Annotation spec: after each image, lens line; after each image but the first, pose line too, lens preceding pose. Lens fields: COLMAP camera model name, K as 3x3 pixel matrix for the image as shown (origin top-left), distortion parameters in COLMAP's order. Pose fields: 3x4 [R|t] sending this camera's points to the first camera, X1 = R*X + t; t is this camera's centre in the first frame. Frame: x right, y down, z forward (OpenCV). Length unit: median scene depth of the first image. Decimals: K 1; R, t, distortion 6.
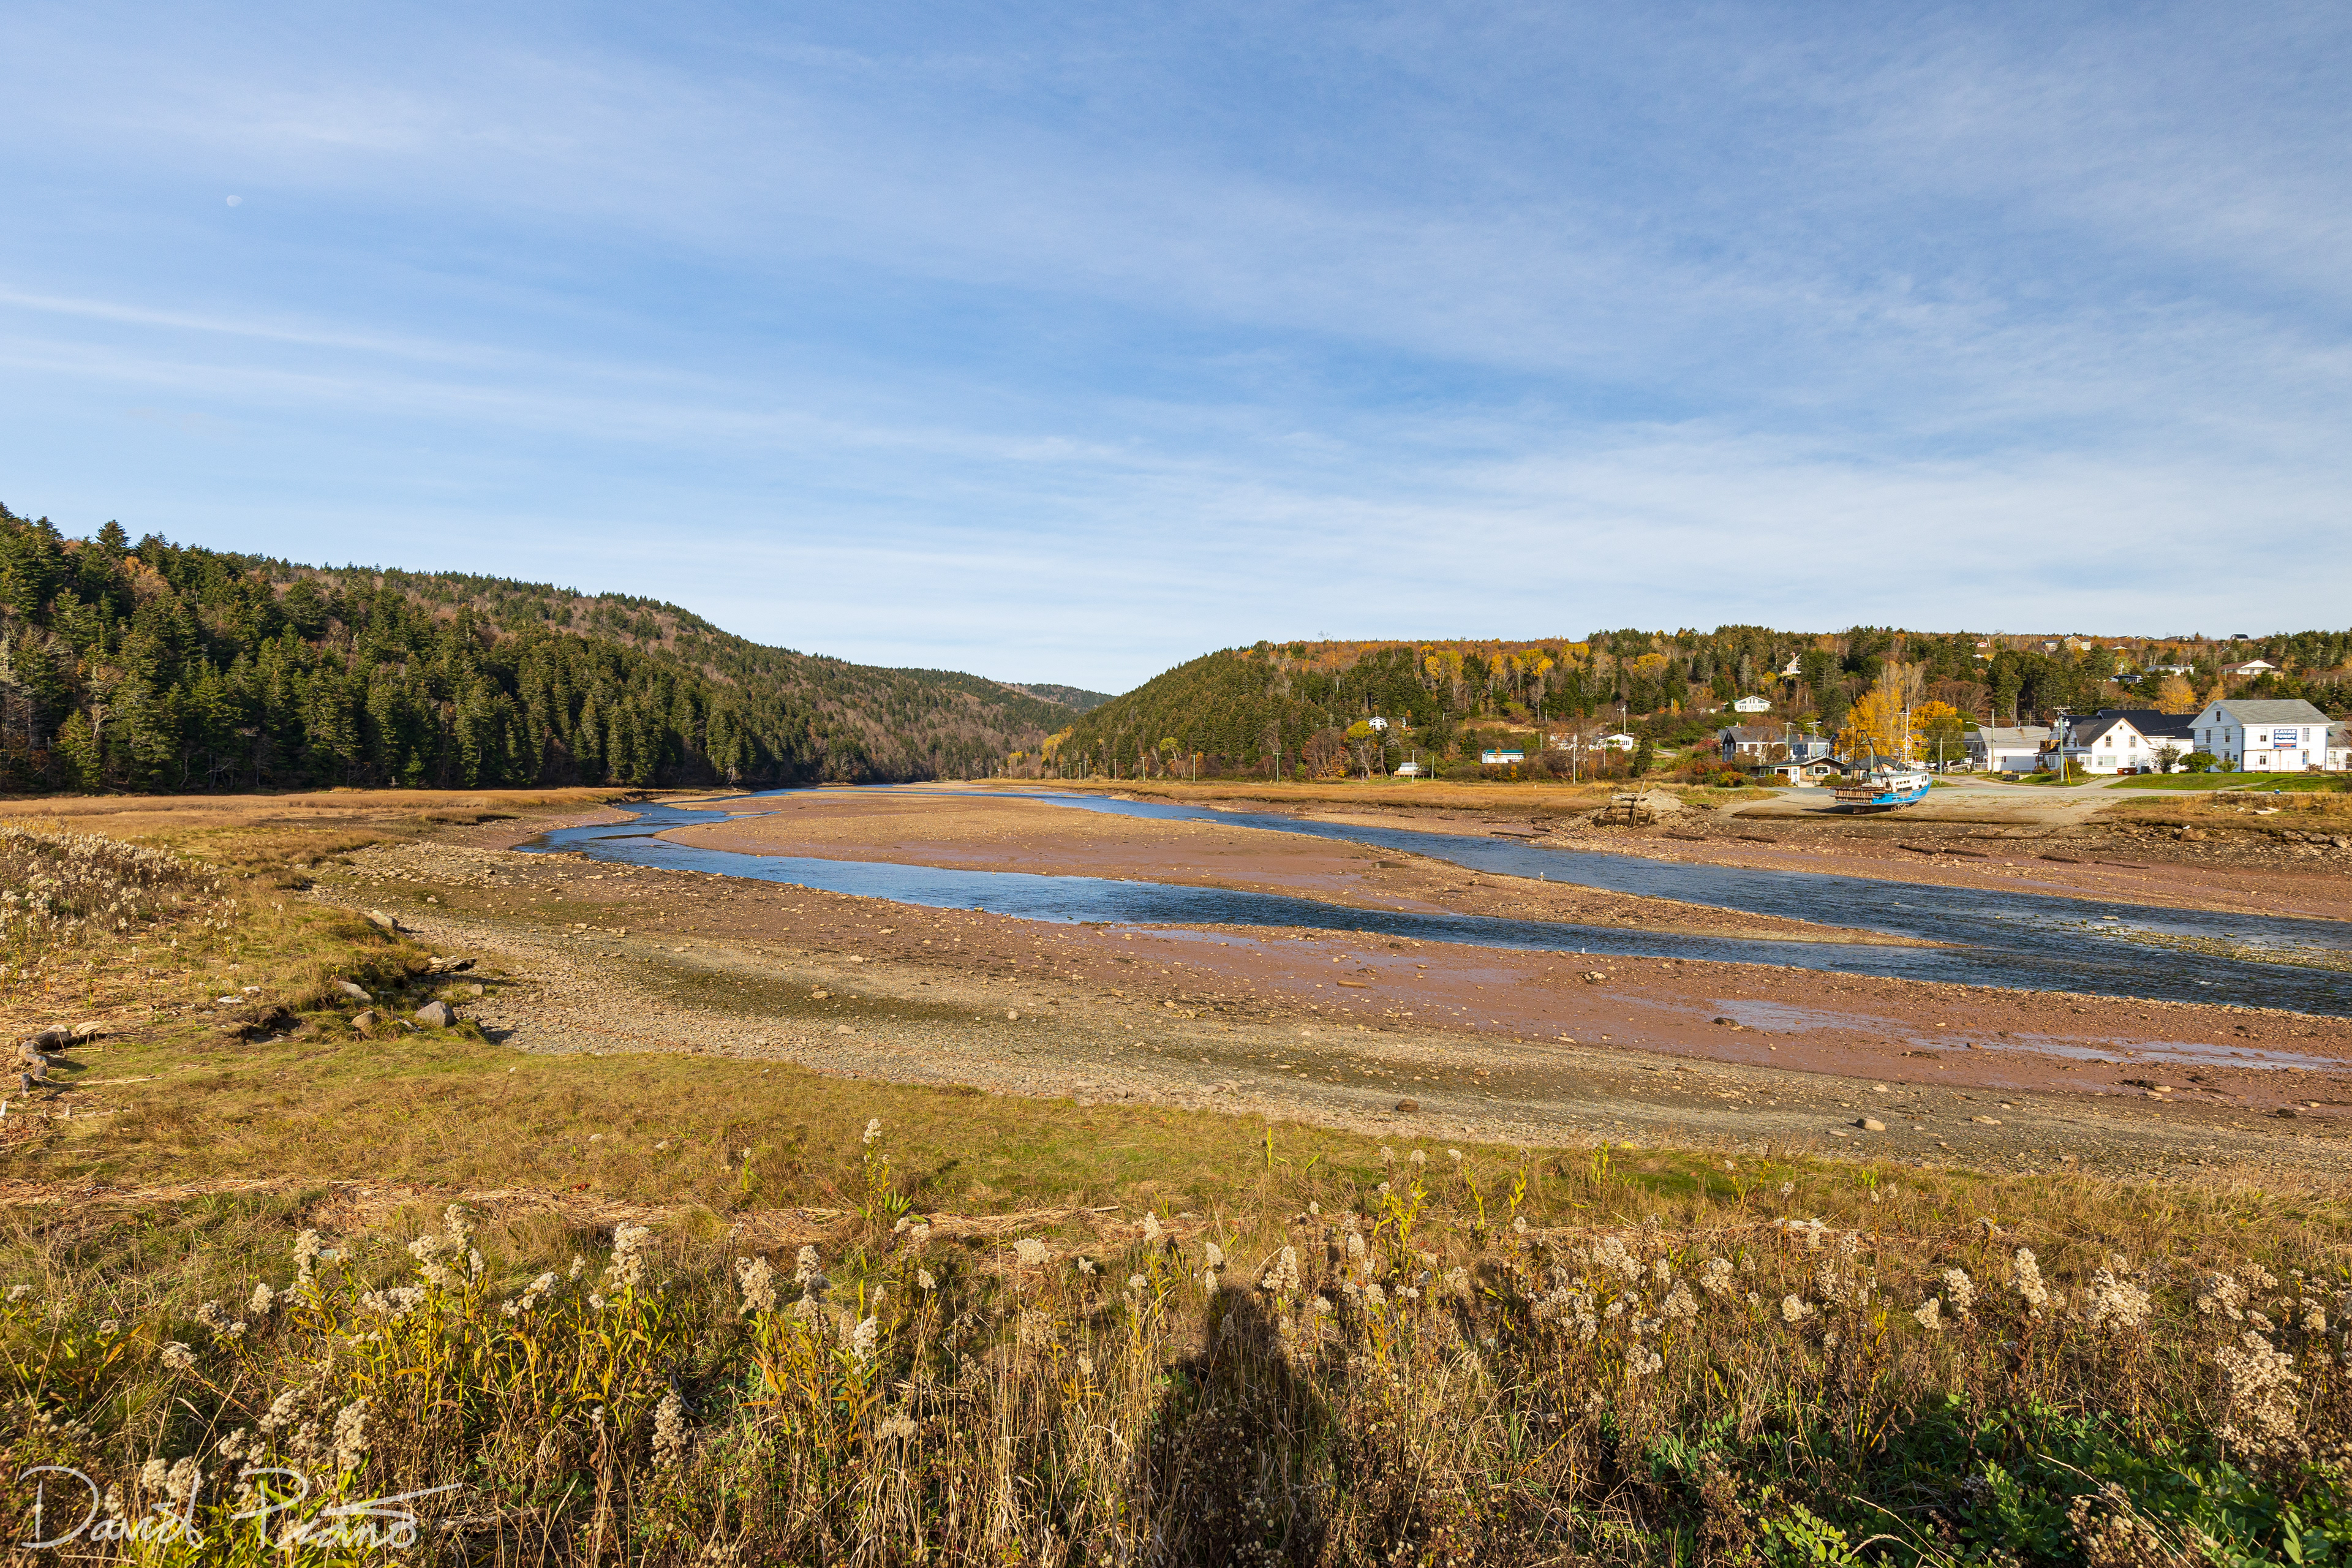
lens RADIAL K [[1076.8, 0, 1191.4], [0, 1076.8, 788.0], [0, 0, 1]] dist [0.010475, -0.002917]
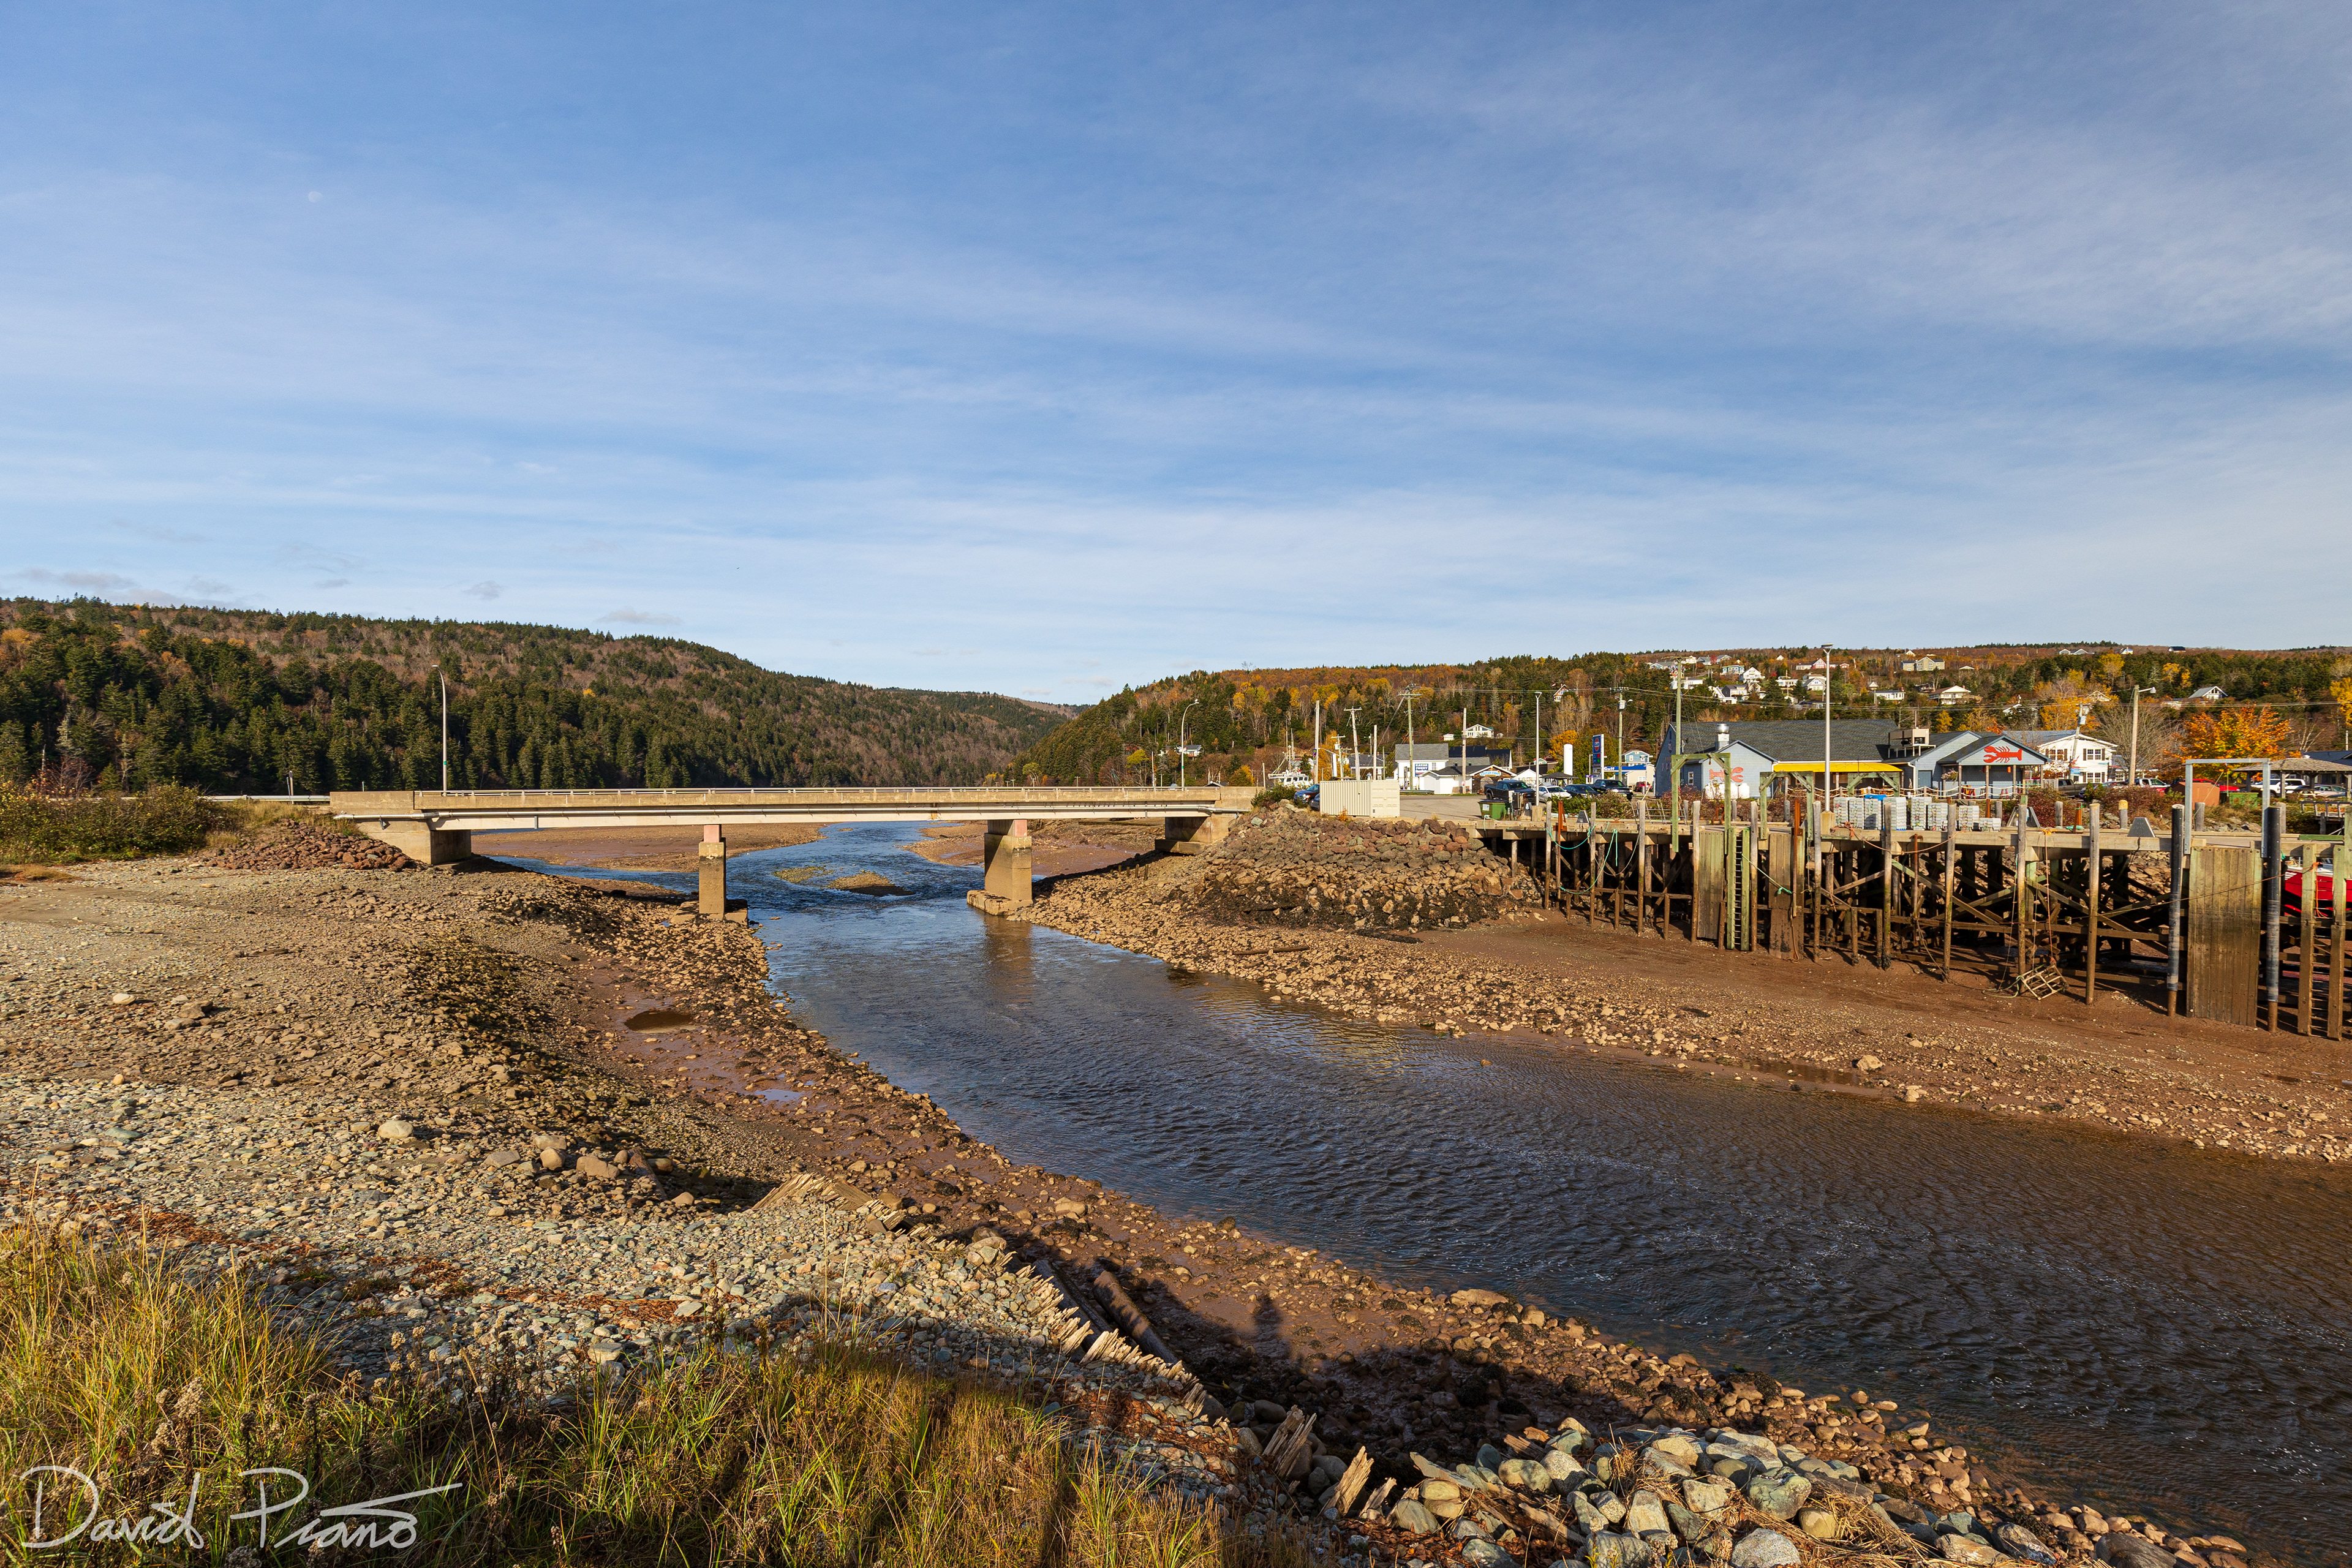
lens RADIAL K [[1076.8, 0, 1189.6], [0, 1076.8, 782.5], [0, 0, 1]] dist [0.010475, -0.002917]
pose [[0.997623, -0.010382, -0.068126, 0.250042], [0.008980, 0.999742, -0.020847, 0.000647], [0.068325, 0.020186, 0.997459, -0.177792]]
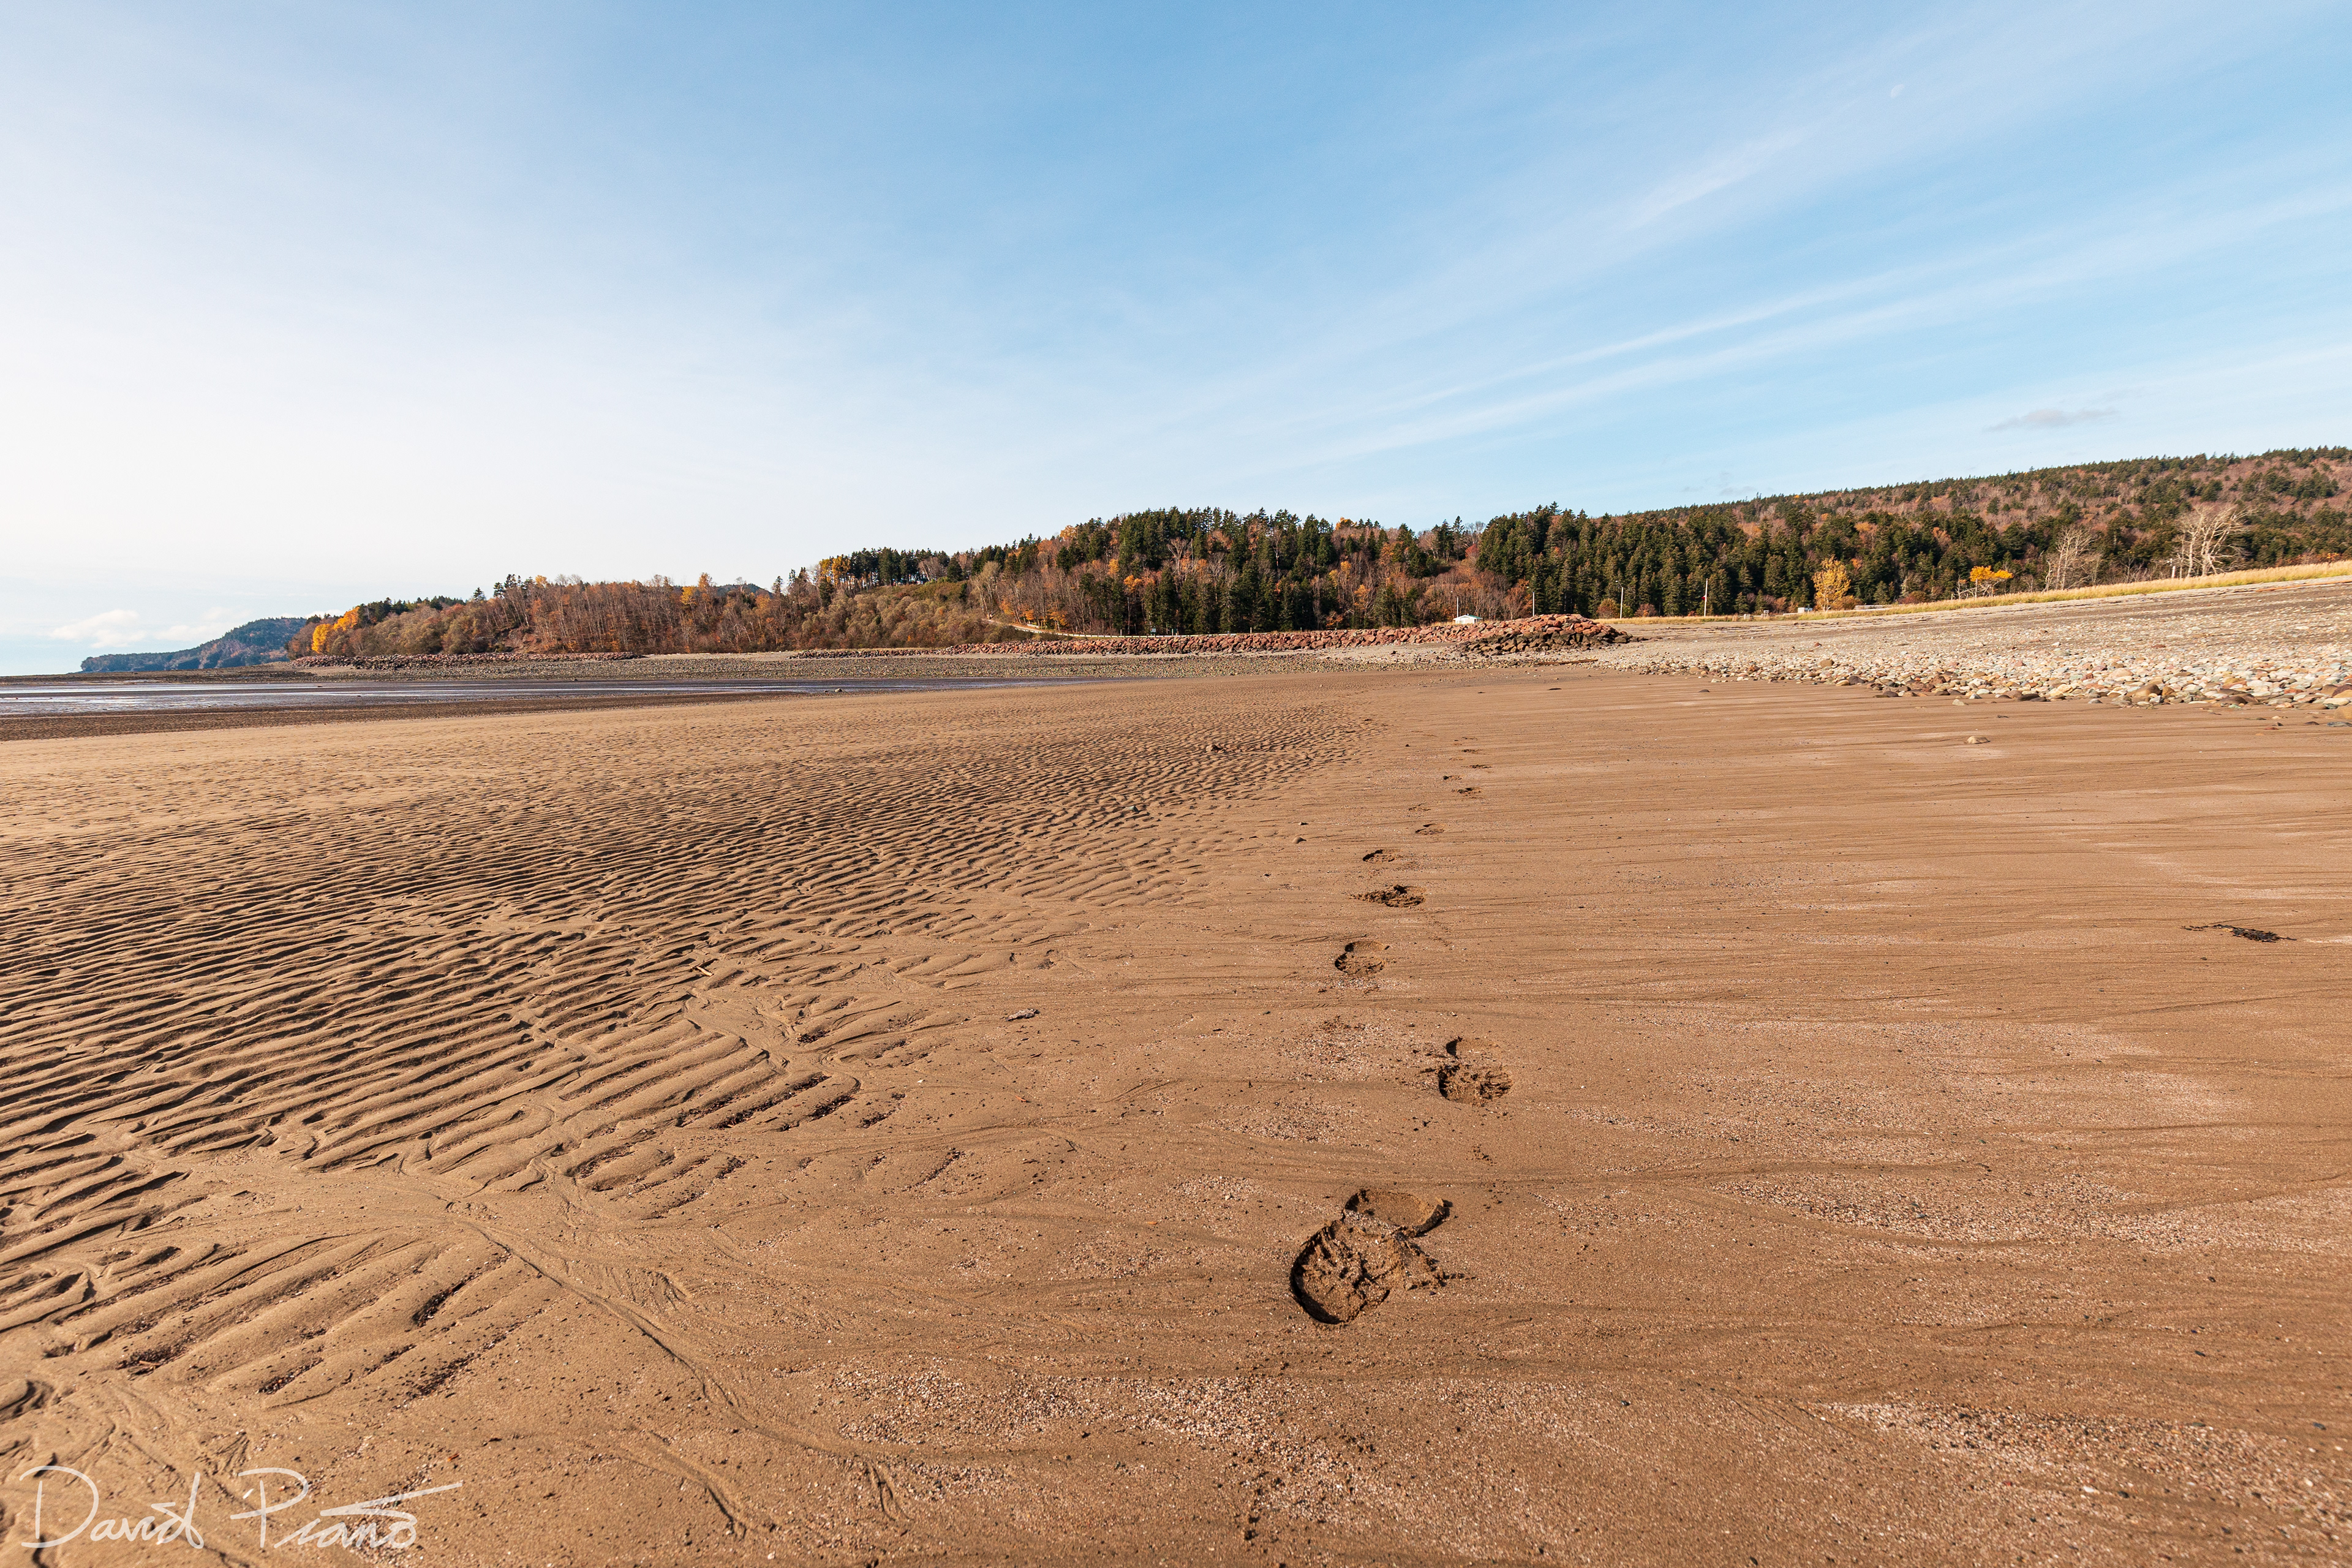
lens RADIAL K [[1076.8, 0, 1196.7], [0, 1076.8, 782.2], [0, 0, 1]] dist [0.010475, -0.002917]
pose [[0.290988, 0.103914, -0.951067, 0.300188], [-0.001982, 0.994147, 0.108015, 0.020646], [0.956725, -0.029546, 0.289491, -0.470287]]
